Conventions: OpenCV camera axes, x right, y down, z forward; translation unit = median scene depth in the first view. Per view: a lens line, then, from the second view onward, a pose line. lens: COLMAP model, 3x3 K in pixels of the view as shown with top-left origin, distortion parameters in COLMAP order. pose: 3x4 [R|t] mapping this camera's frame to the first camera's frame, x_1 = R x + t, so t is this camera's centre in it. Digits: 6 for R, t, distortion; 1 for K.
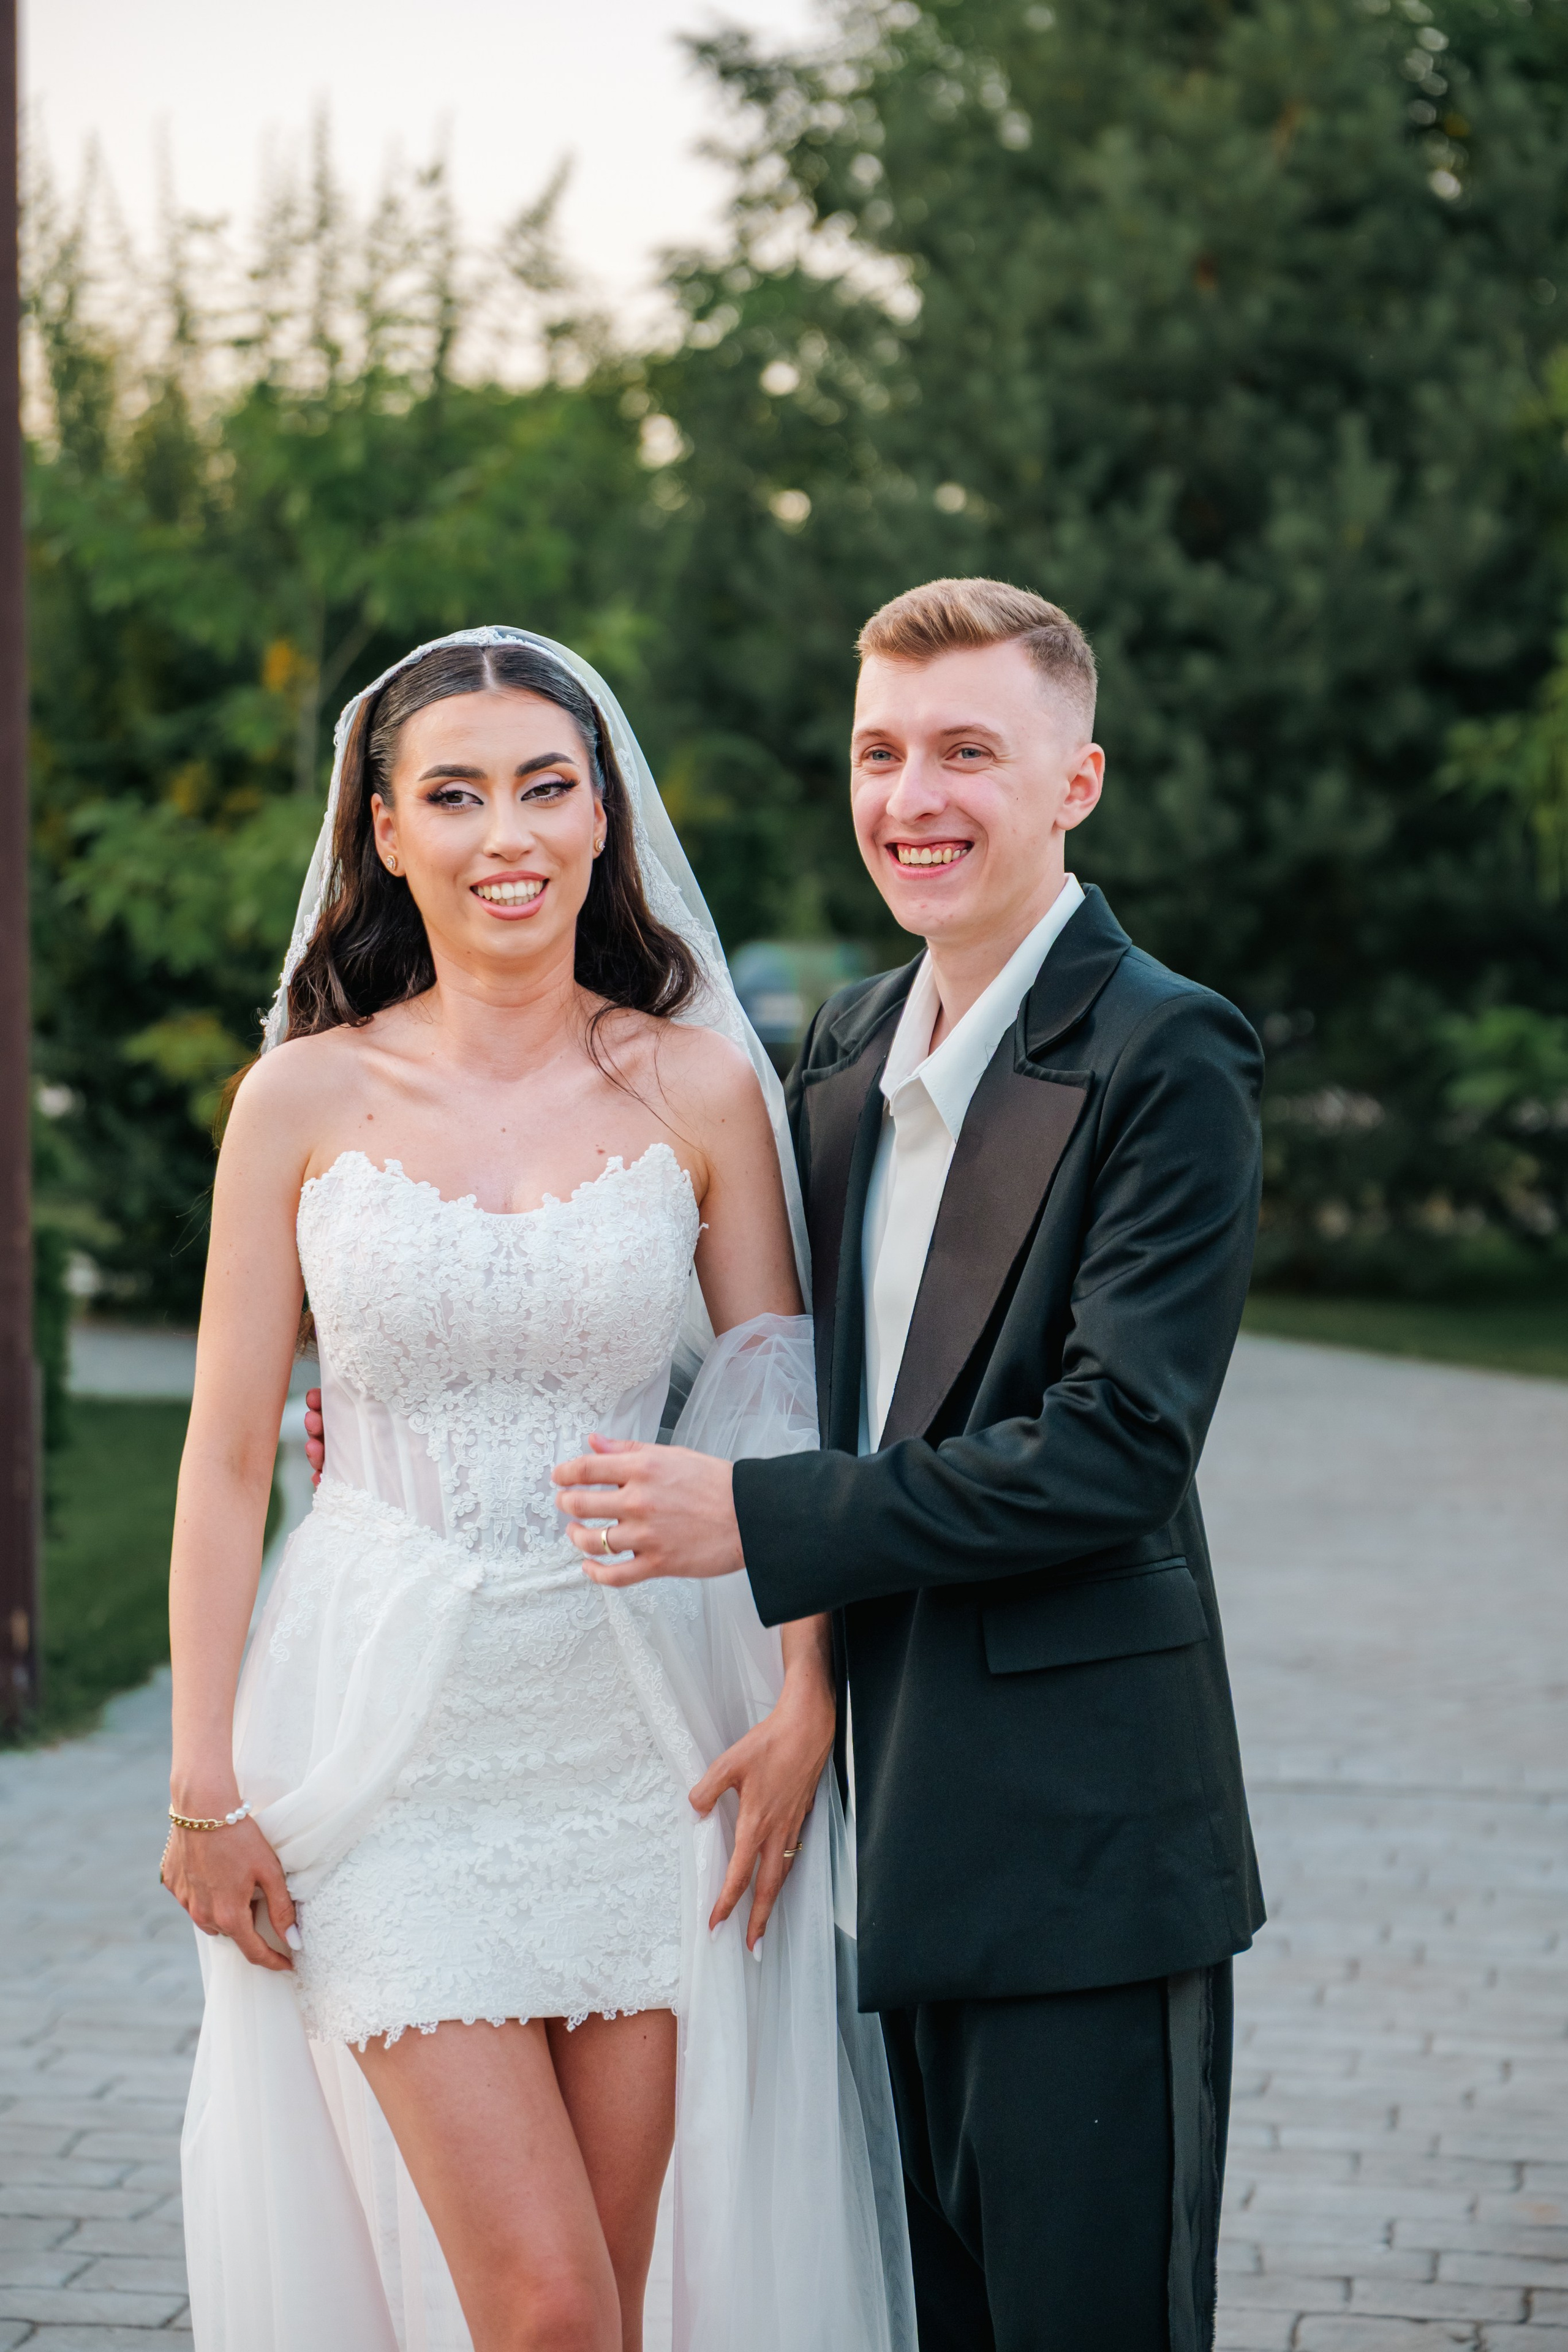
lens RADIAL K [[4629.3, 0, 734.0], [0, 4629.3, 1075.4], [0, 0, 1]] dist [0.007075, 0.000000]
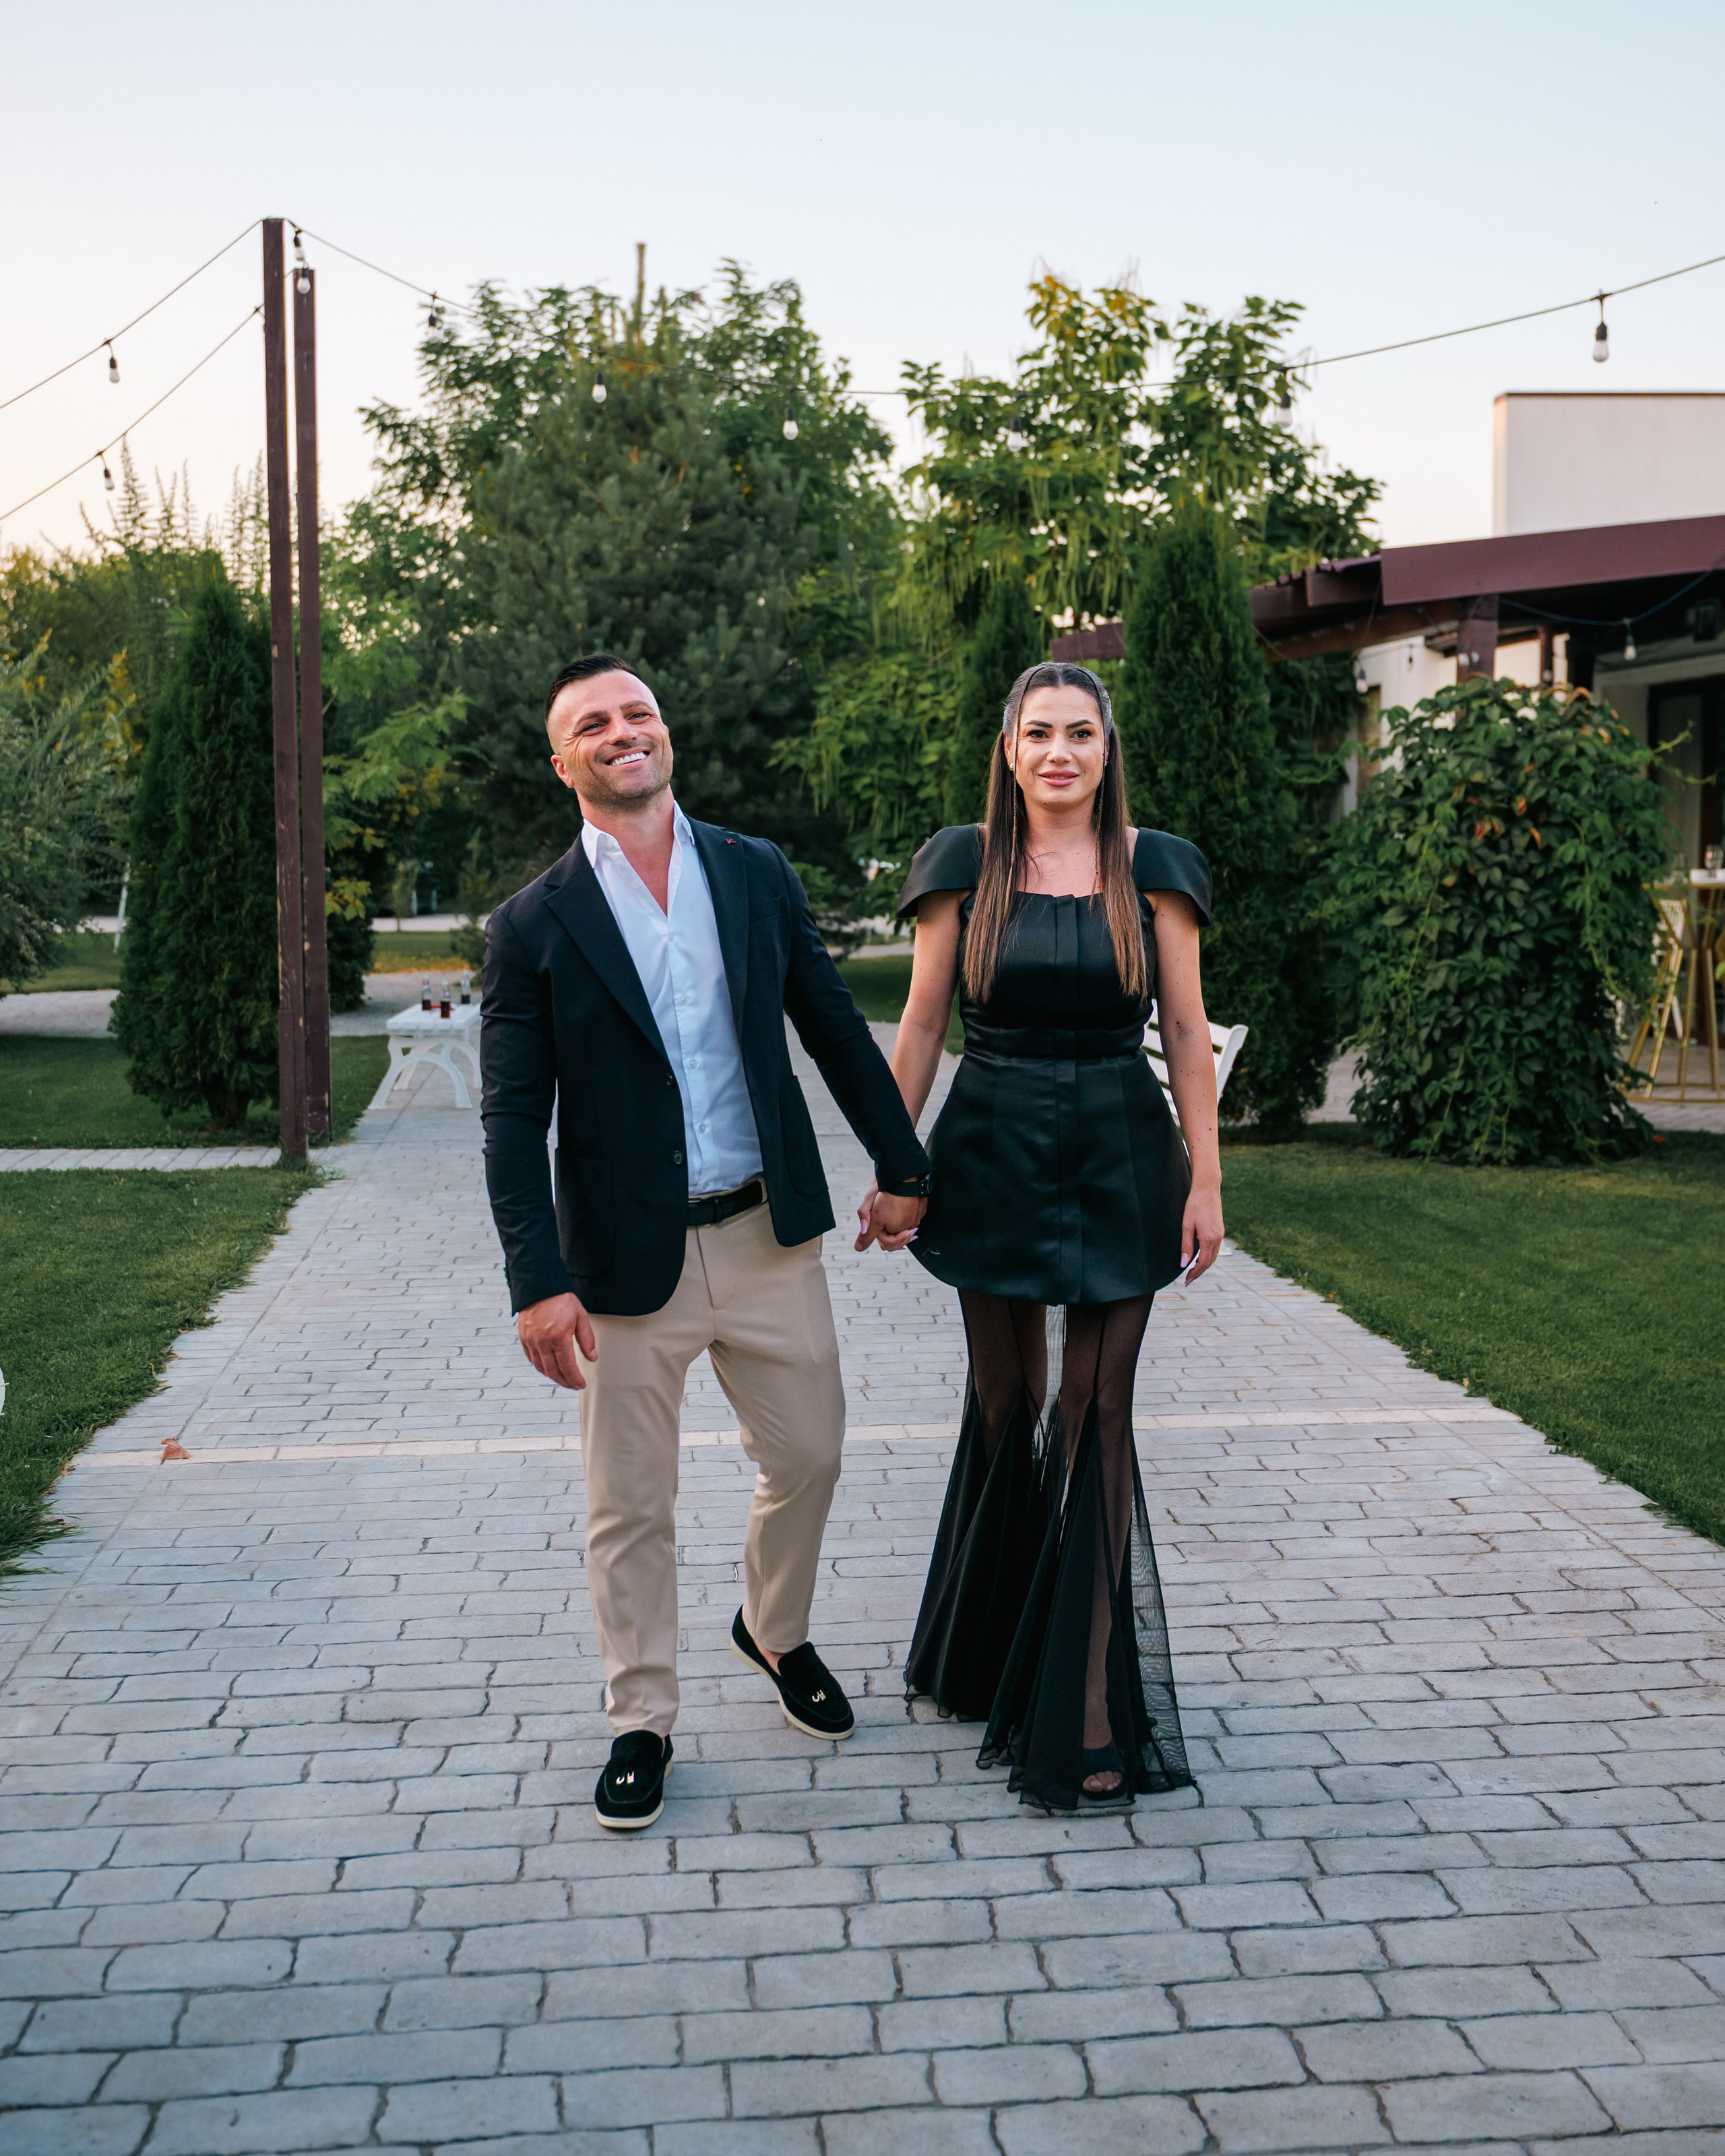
lens RADIAL K [[2395.1, 0, 833.4], [0, 2395.1, 978.8], [0, 0, 1]] dist [0.001857, 0.000000]
pose [[0.971907, -0.023344, 0.234206, -0.095094], [0.016968, 0.999430, 0.029202, 0.009568], [-0.234754, -0.024407, 0.971748, -0.174296]]
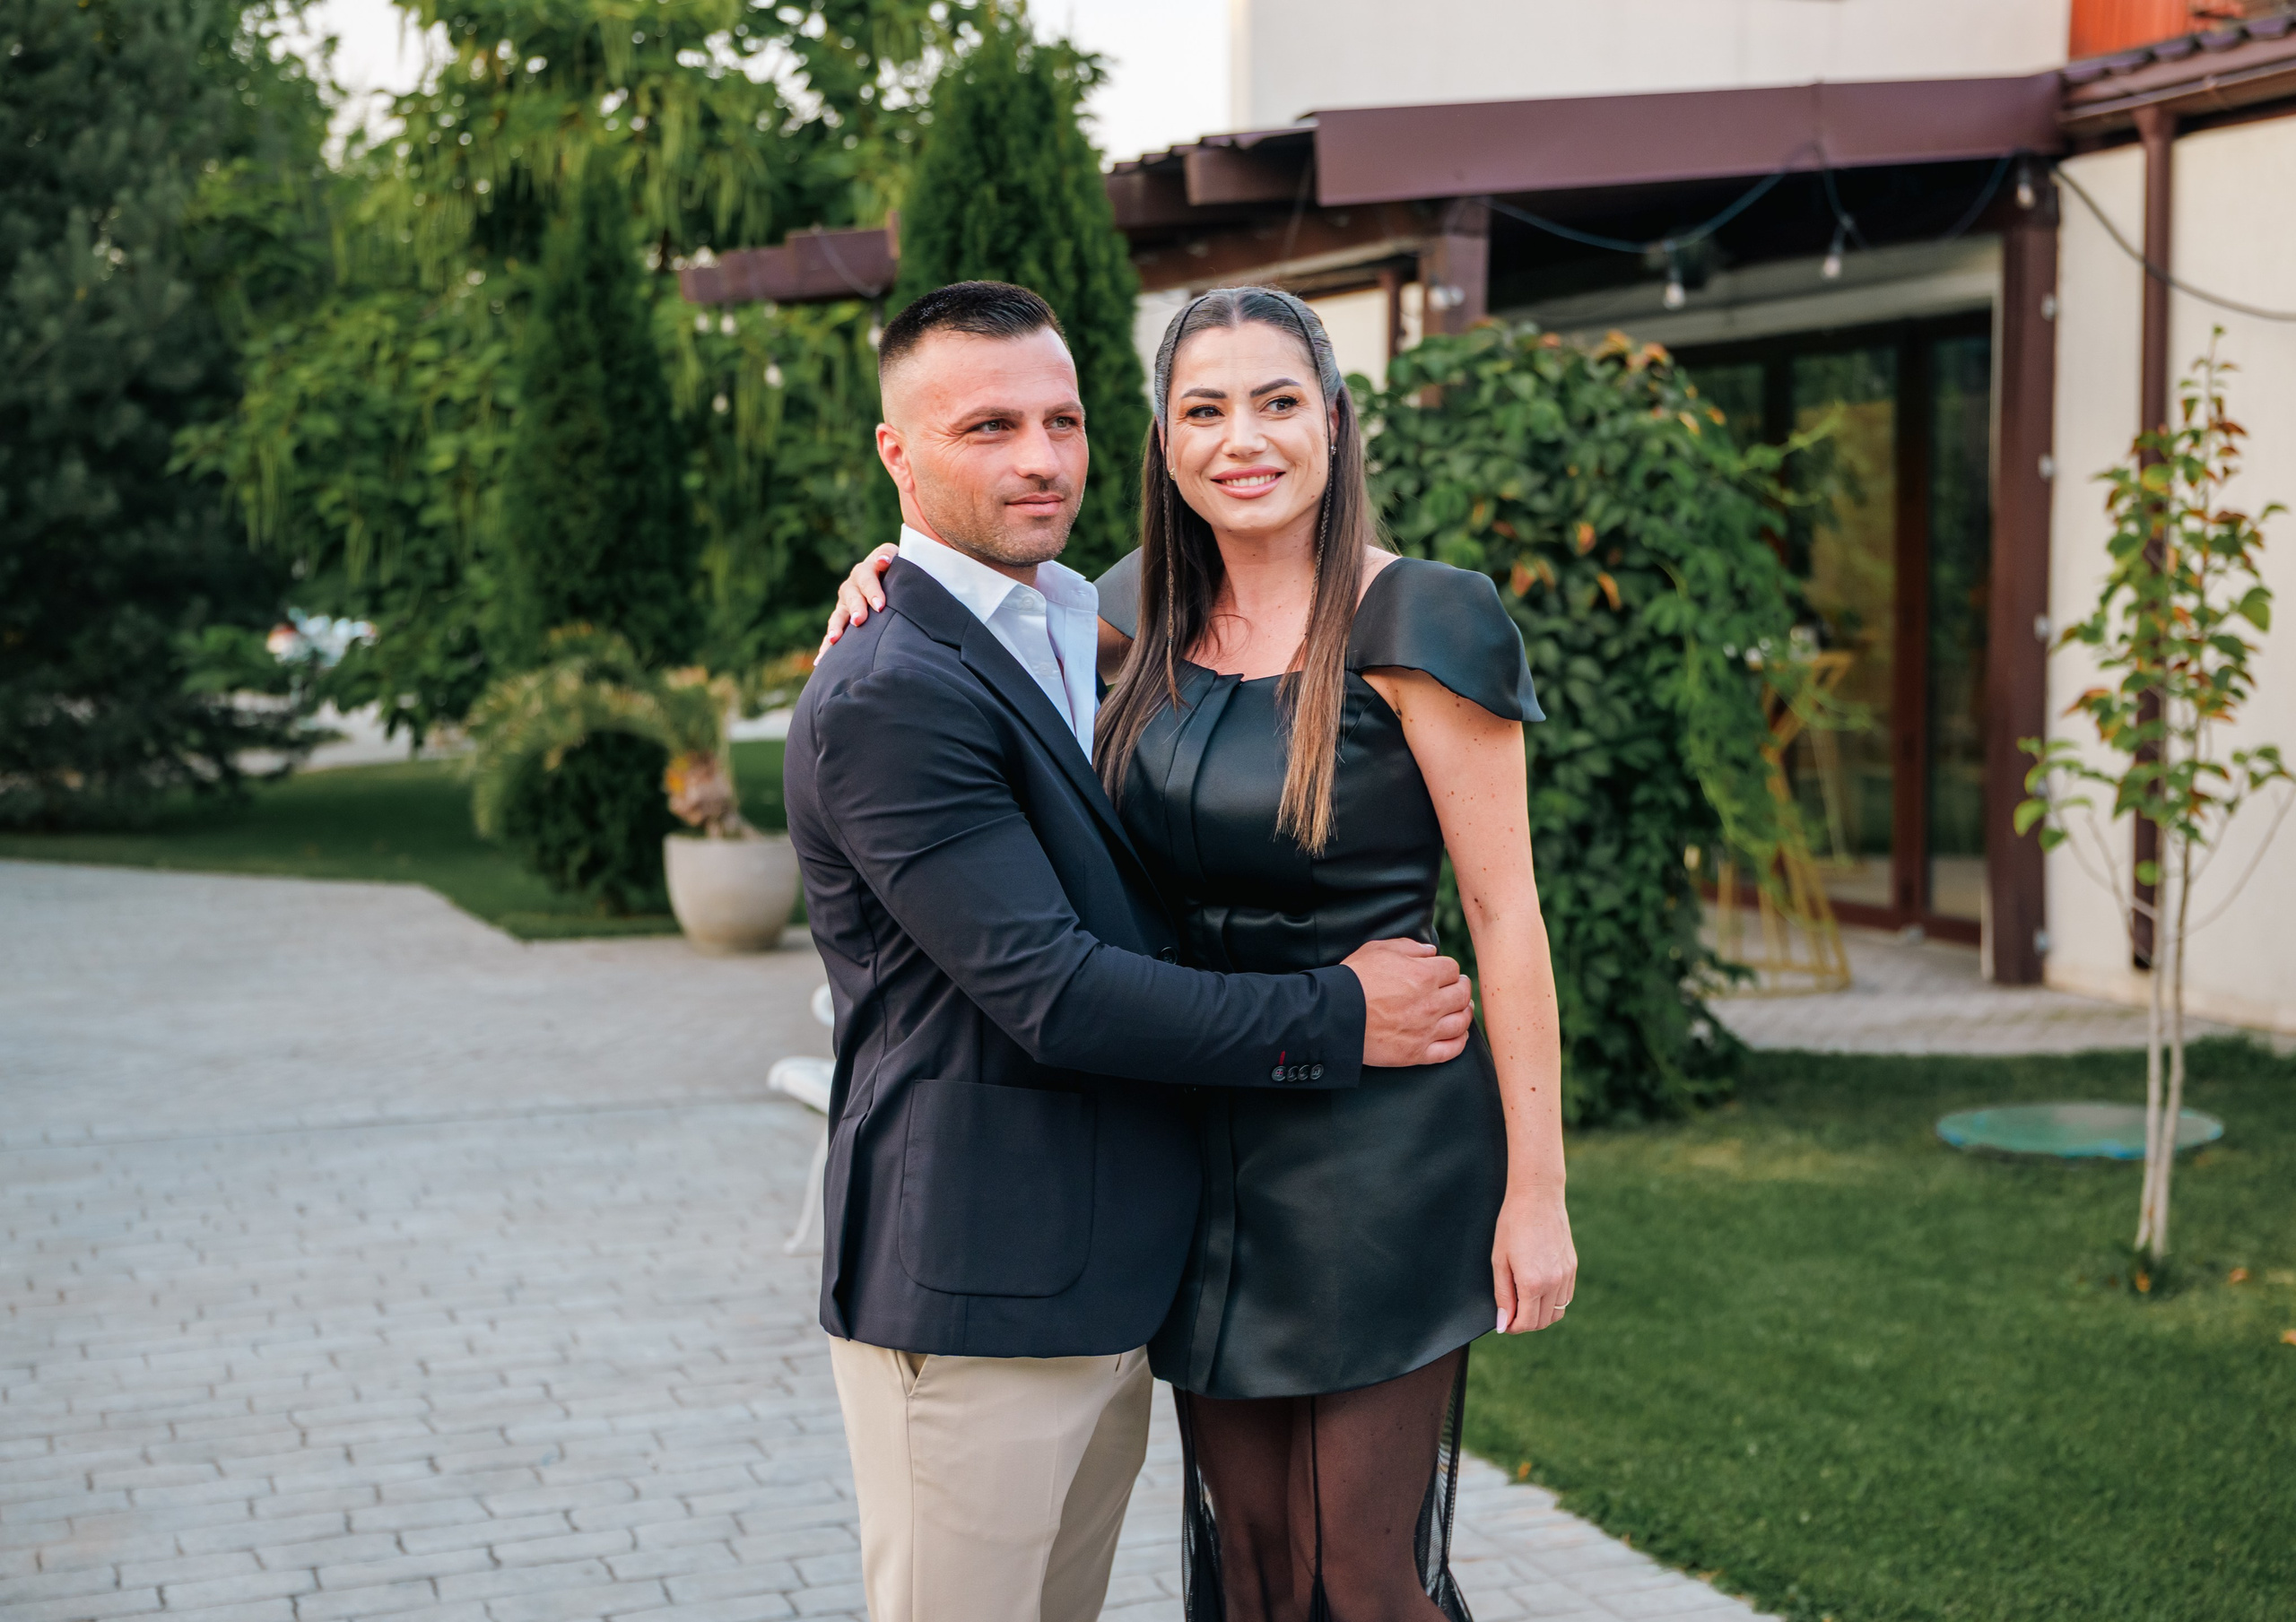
lens RADIAL K [[3193.1, 0, 1191.8], [0, 3193.1, 803.1], [0, 0, 1]] dist [0.022553, 0.000000]
pose [[0.855673, -0.046539, 0.515420, -0.087570], [0.026451, 0.998580, 0.046252, 0.003016], [-0.516841, -0.025943, 0.855688, -0.018370]]
